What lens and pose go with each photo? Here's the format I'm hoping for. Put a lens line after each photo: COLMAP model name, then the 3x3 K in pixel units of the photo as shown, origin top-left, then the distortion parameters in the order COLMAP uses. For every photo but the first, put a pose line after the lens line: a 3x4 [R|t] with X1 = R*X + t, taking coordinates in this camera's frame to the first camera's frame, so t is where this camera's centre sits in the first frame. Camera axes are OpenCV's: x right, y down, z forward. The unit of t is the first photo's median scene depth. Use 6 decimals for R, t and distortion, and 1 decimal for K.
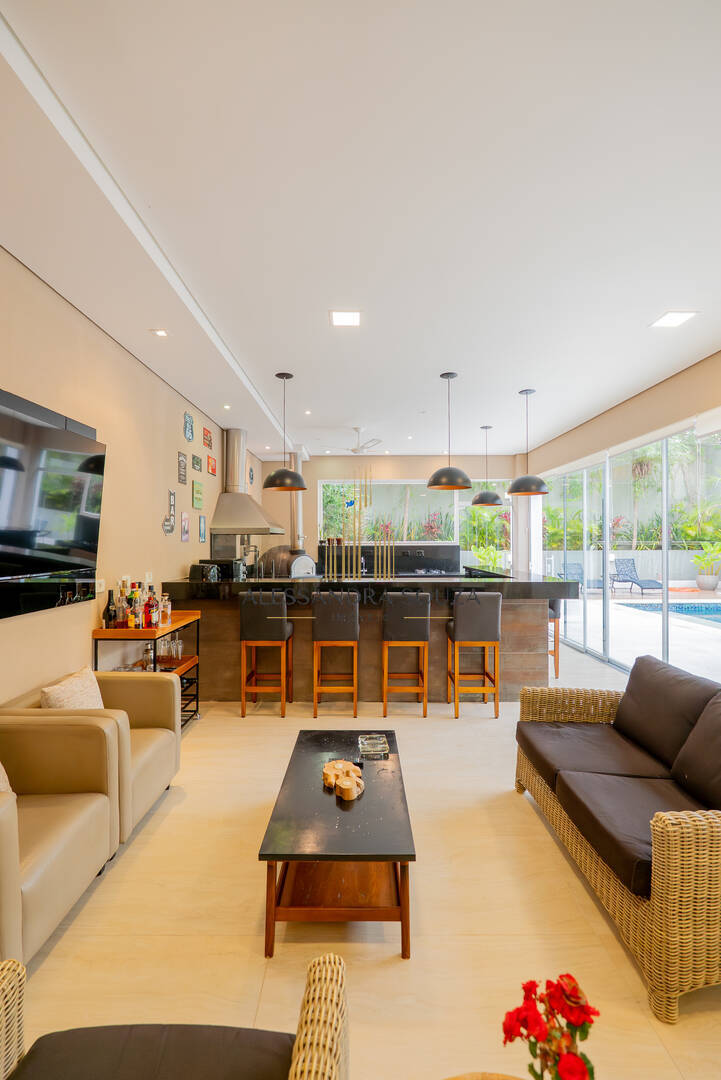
lens RADIAL K [[473.4, 0, 359.6], [0, 473.4, 542.4], [0, 0, 1]] dist [-0.000844, 0.000069]
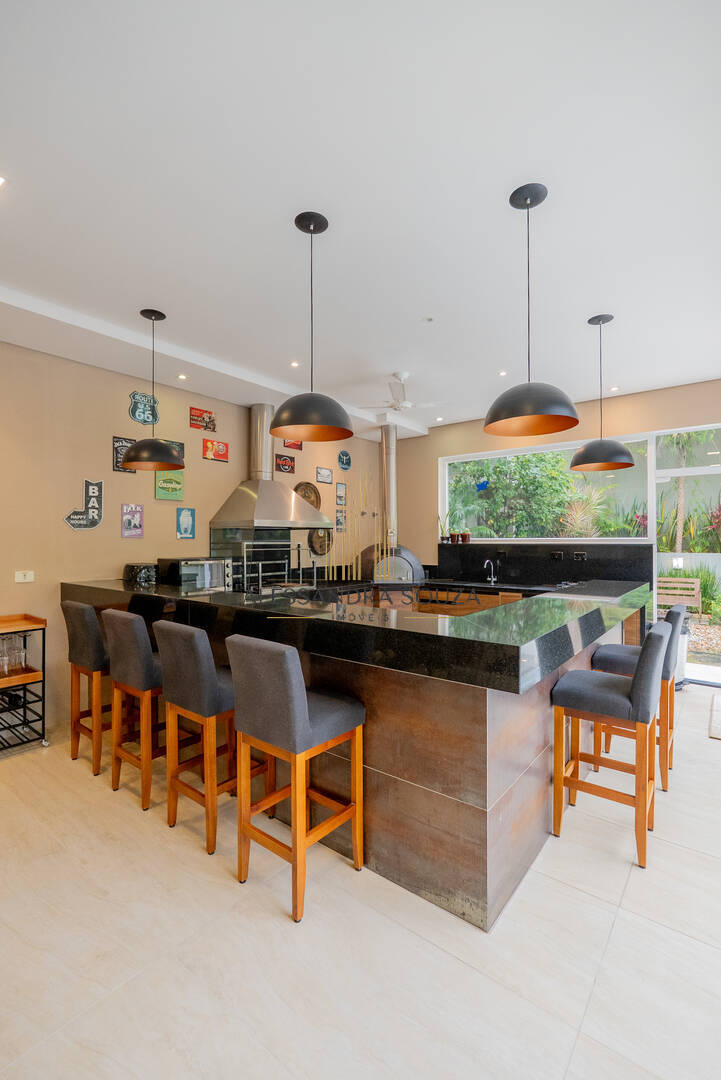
lens RADIAL K [[476.3, 0, 362.1], [0, 476.3, 537.6], [0, 0, 1]] dist [-0.002375, -0.000063]
pose [[0.785489, -0.004085, -0.618863, 0.481838], [0.000276, 0.999980, -0.006251, 0.004018], [0.618876, 0.004739, 0.785474, 0.526075]]
